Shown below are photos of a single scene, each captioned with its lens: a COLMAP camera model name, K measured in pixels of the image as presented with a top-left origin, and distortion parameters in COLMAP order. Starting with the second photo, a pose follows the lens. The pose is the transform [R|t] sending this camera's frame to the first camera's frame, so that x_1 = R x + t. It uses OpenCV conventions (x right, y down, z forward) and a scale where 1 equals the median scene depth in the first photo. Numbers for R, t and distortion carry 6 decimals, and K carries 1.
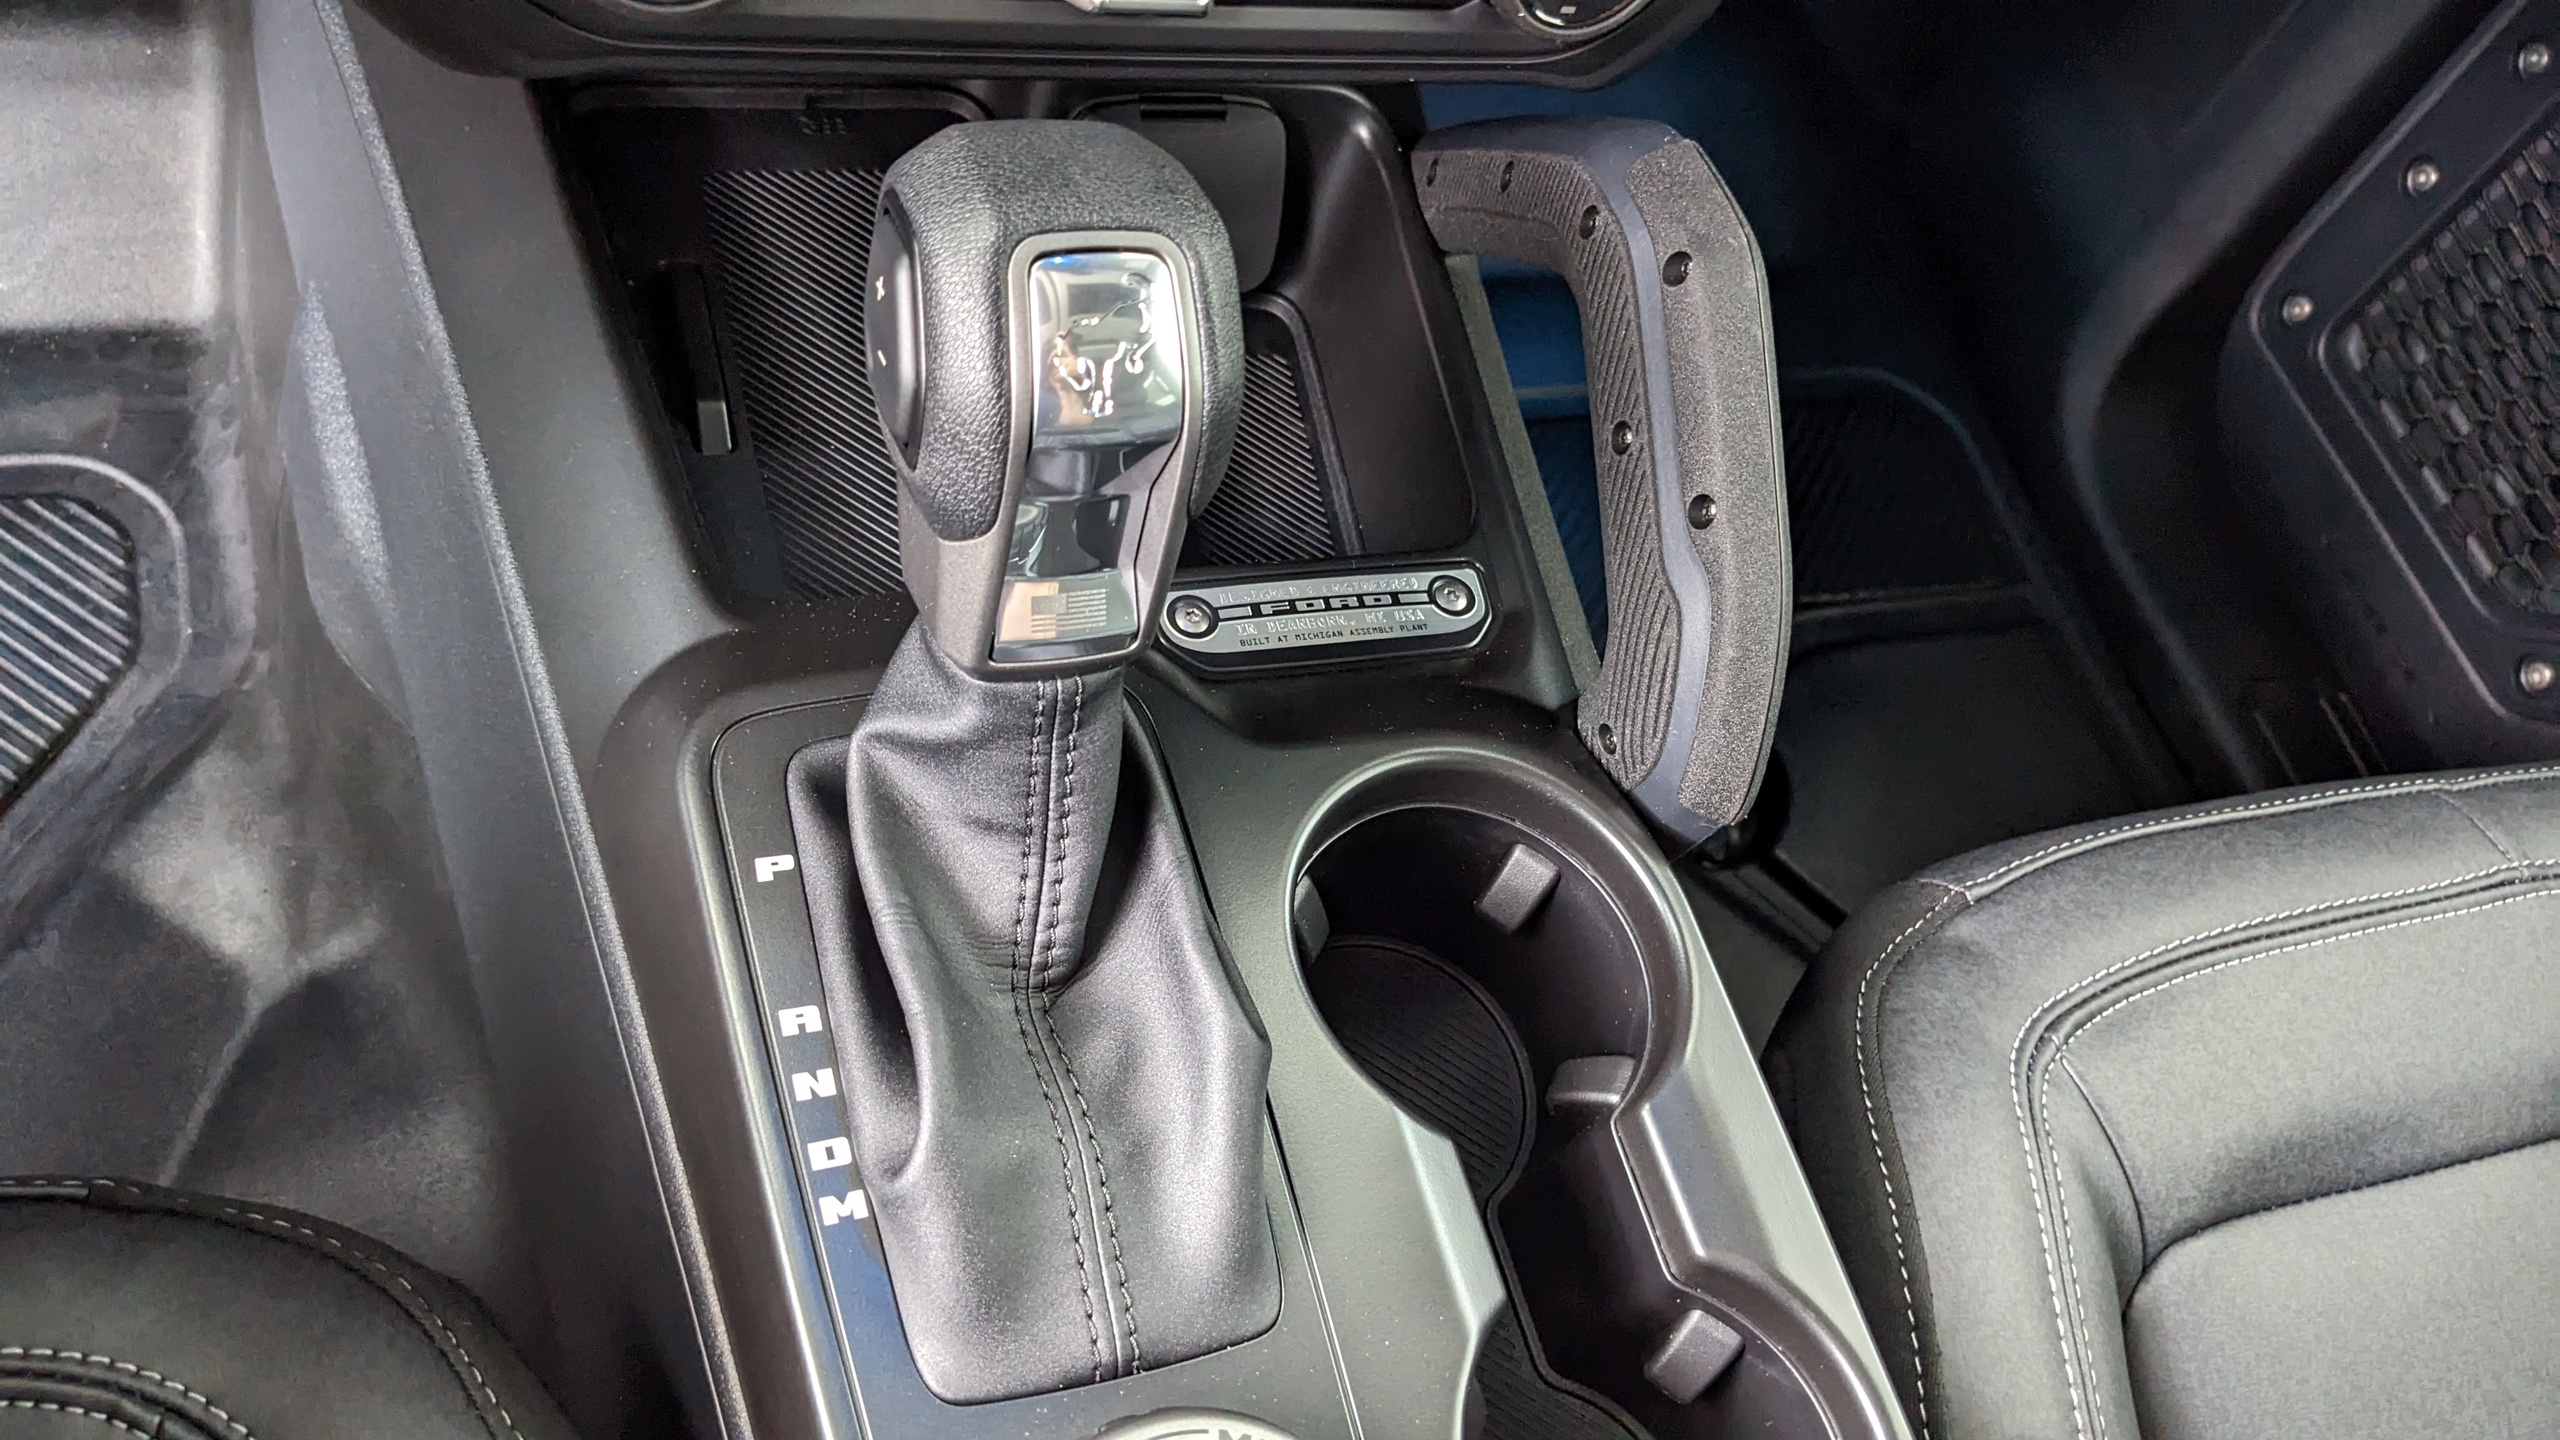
lens RADIAL K [[2087.7, 0, 1261.7], [0, 2087.7, 782.3], [0, 0, 1]] dist [0.057584, -0.116631]
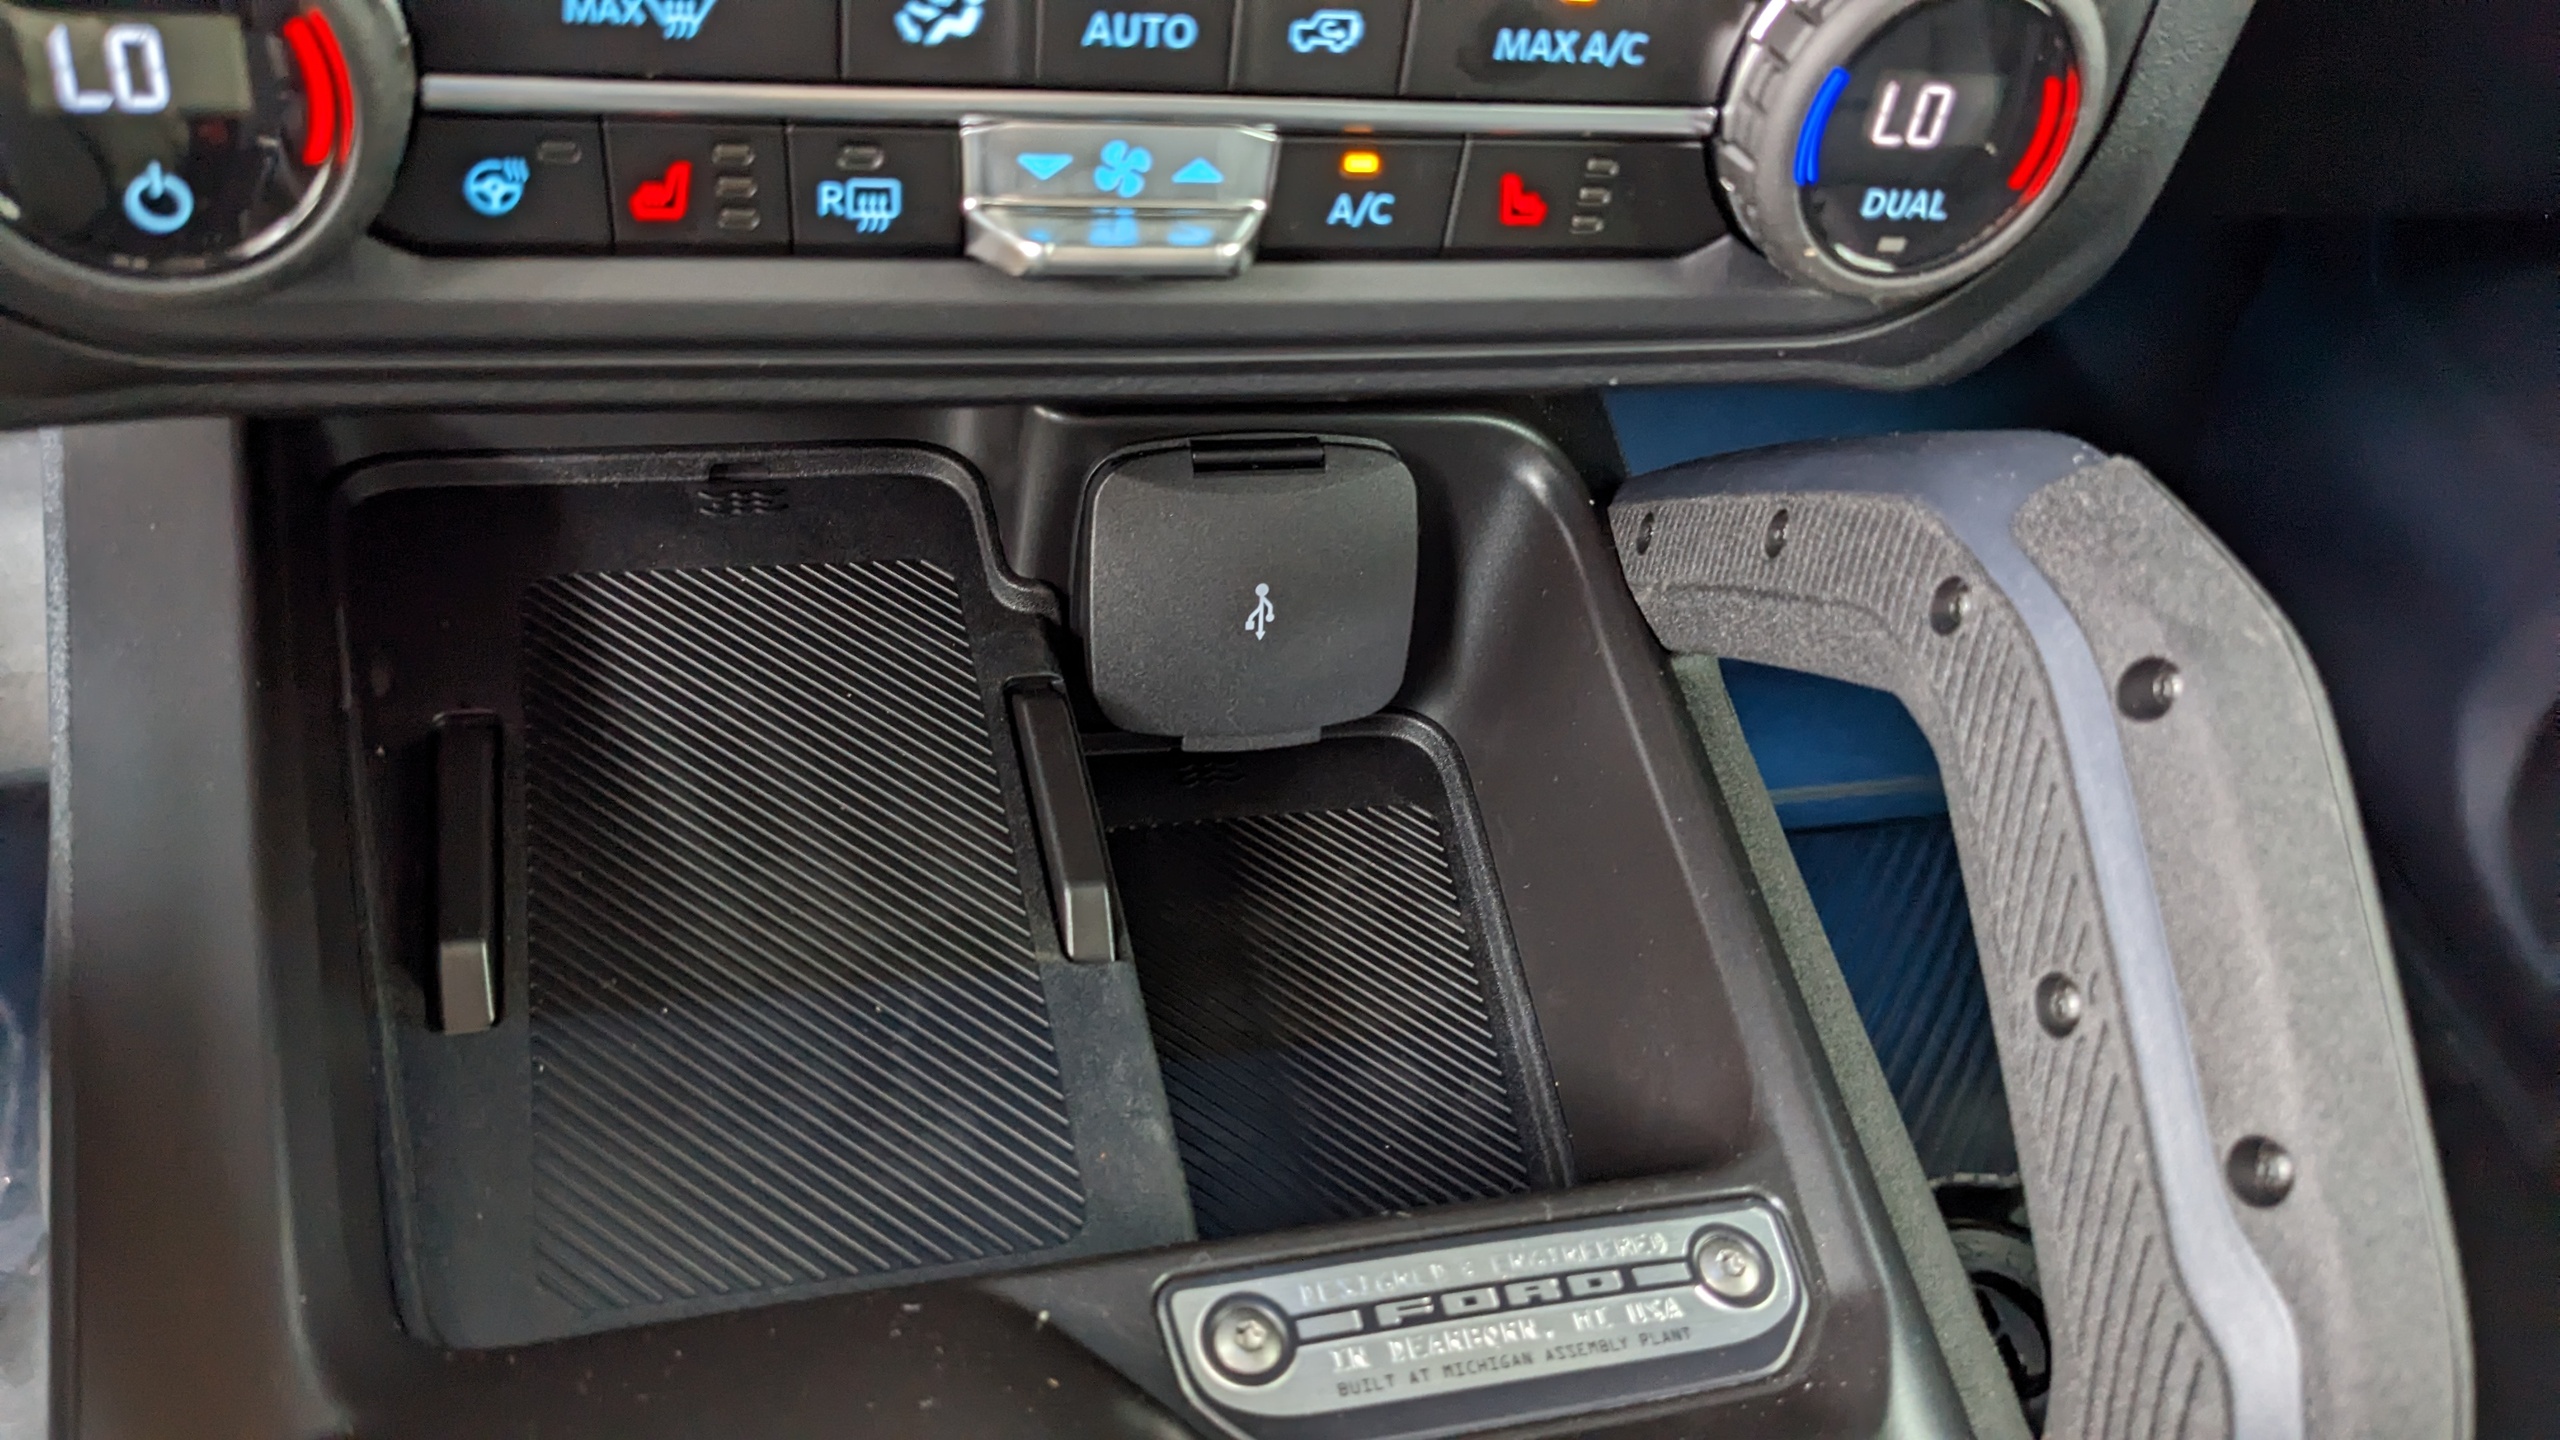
lens RADIAL K [[2087.7, 0, 1238.2], [0, 2087.7, 702.6], [0, 0, 1]] dist [0.057584, -0.116631]
pose [[0.994571, -0.030754, -0.099414, 0.022573], [0.009455, 0.978088, -0.207978, -0.126362], [0.103632, 0.205909, 0.973068, 0.437236]]
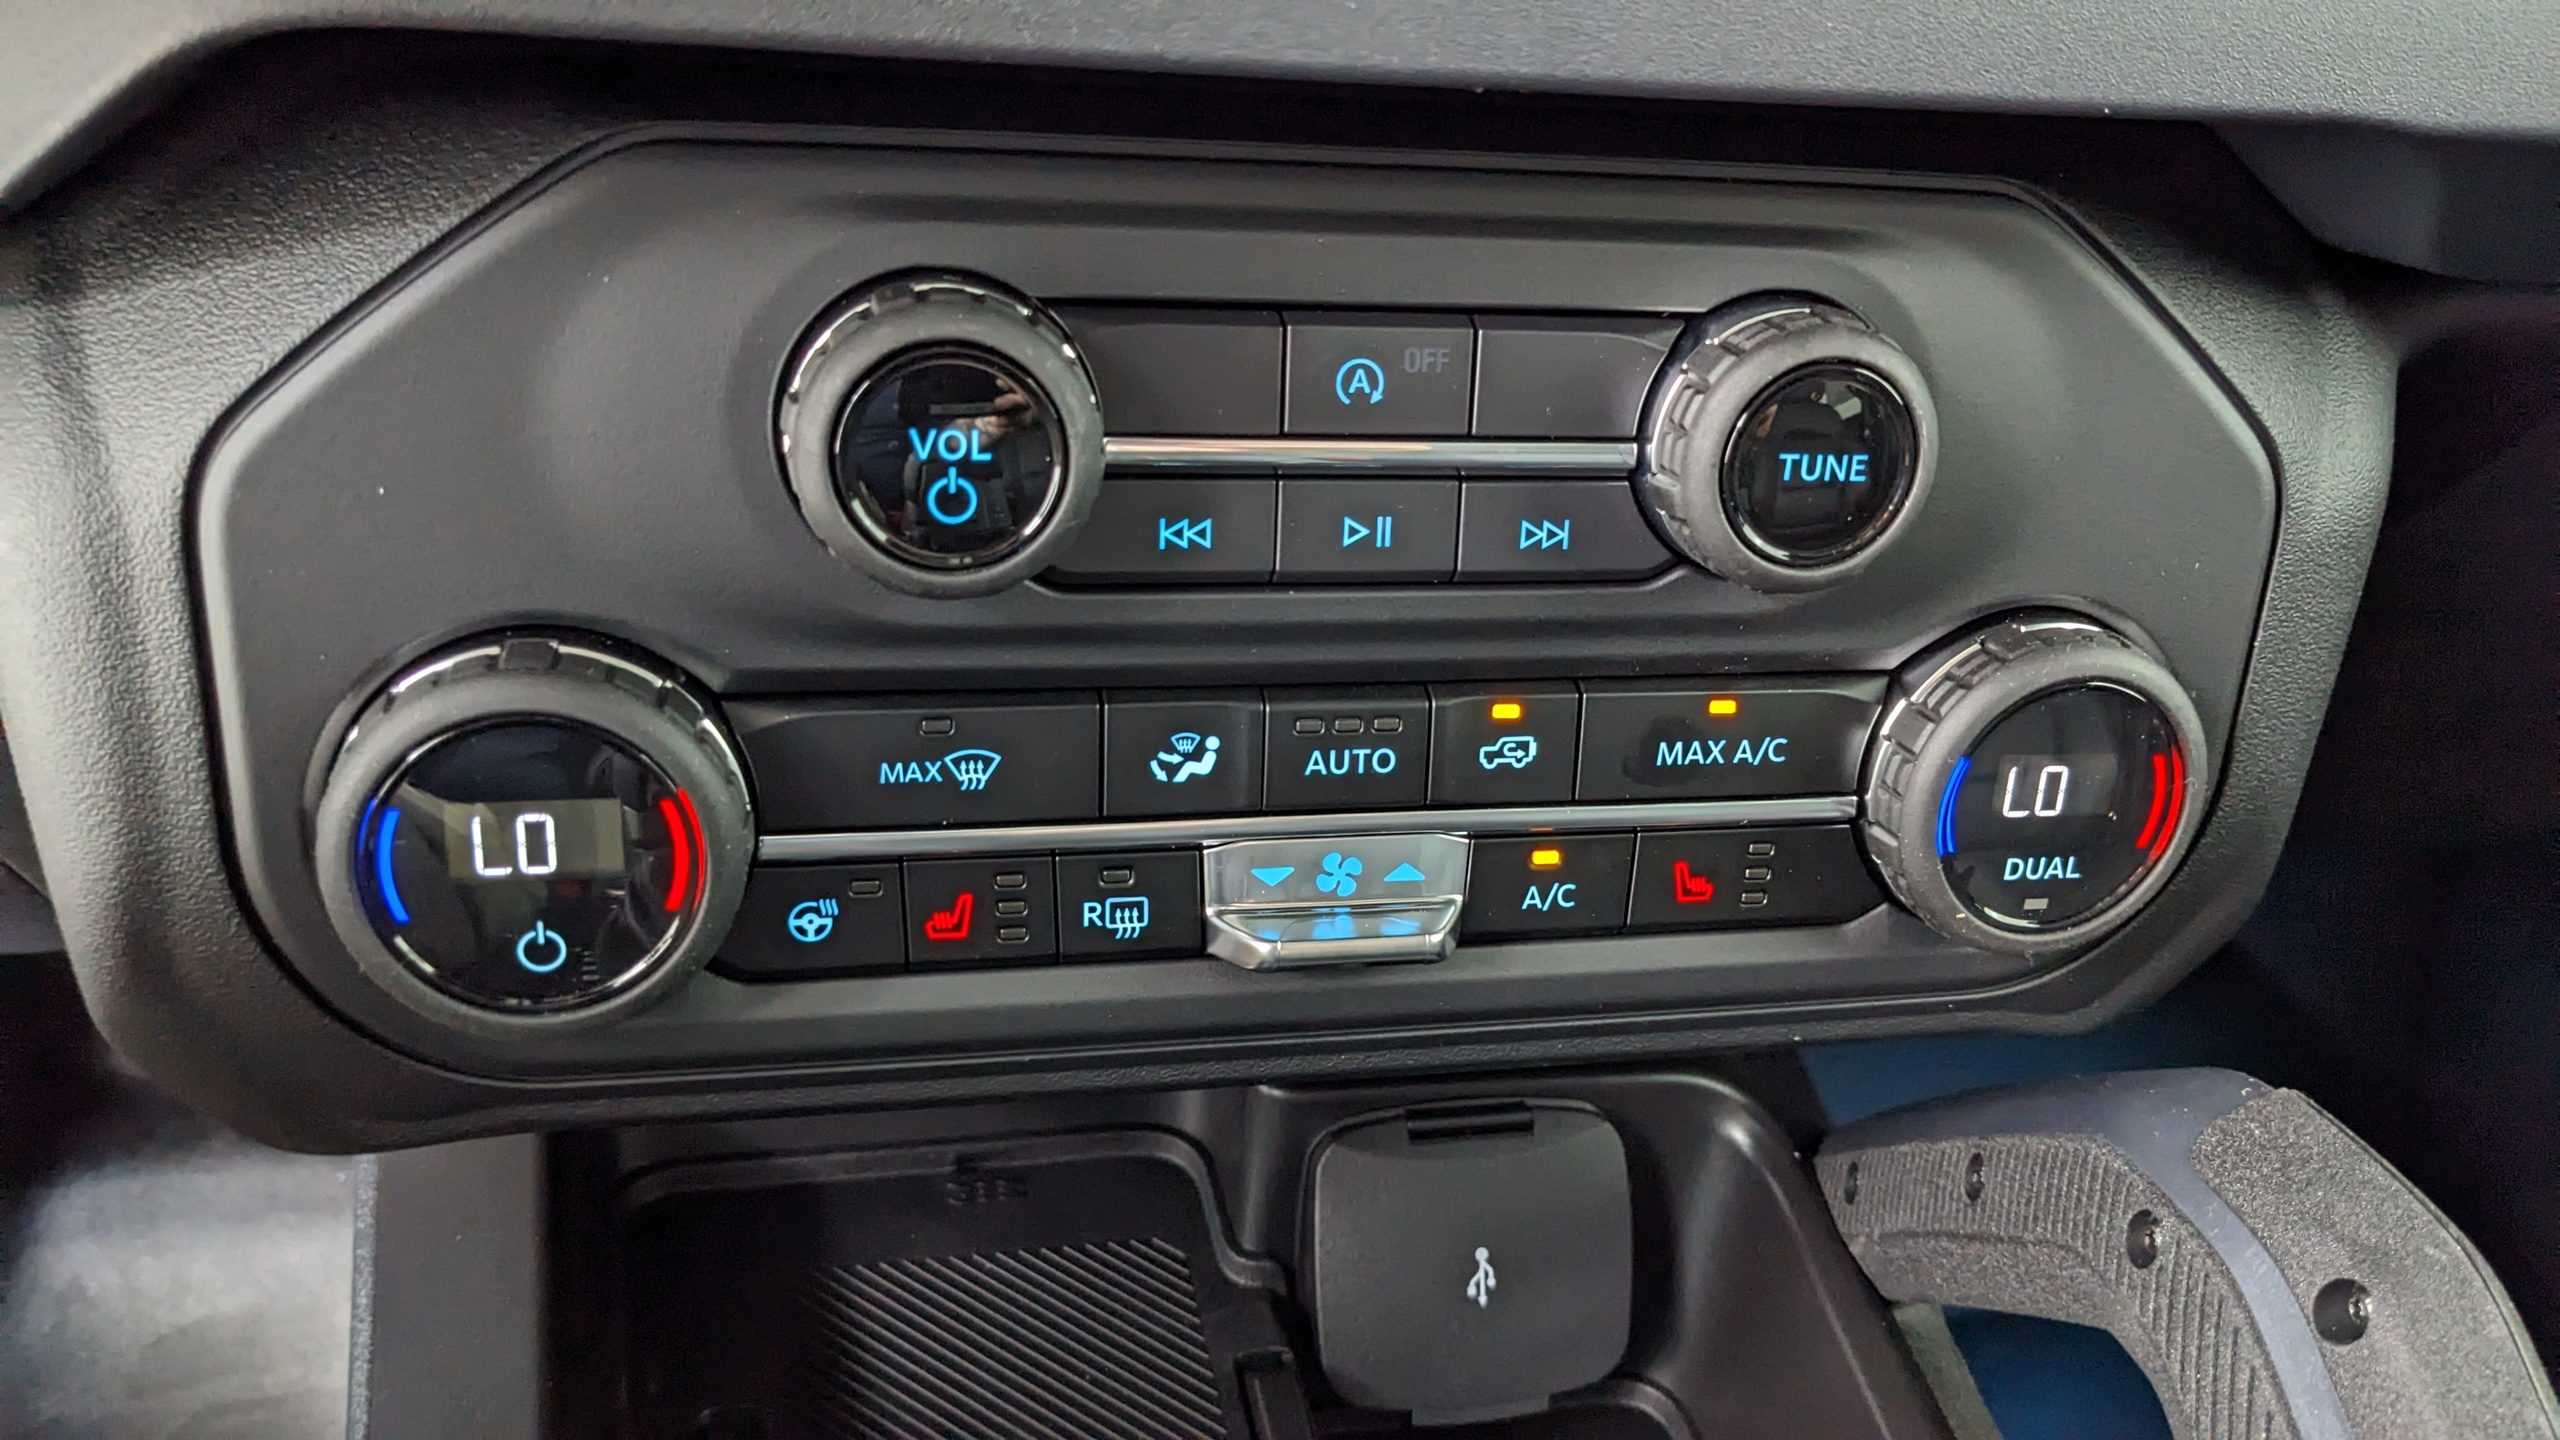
lens RADIAL K [[2087.7, 0, 1300.3], [0, 2087.7, 703.6], [0, 0, 1]] dist [0.057584, -0.116631]
pose [[0.982955, -0.117246, -0.141609, 0.025634], [0.030122, 0.862554, -0.505067, -0.106414], [0.181363, 0.492193, 0.851383, 0.381988]]
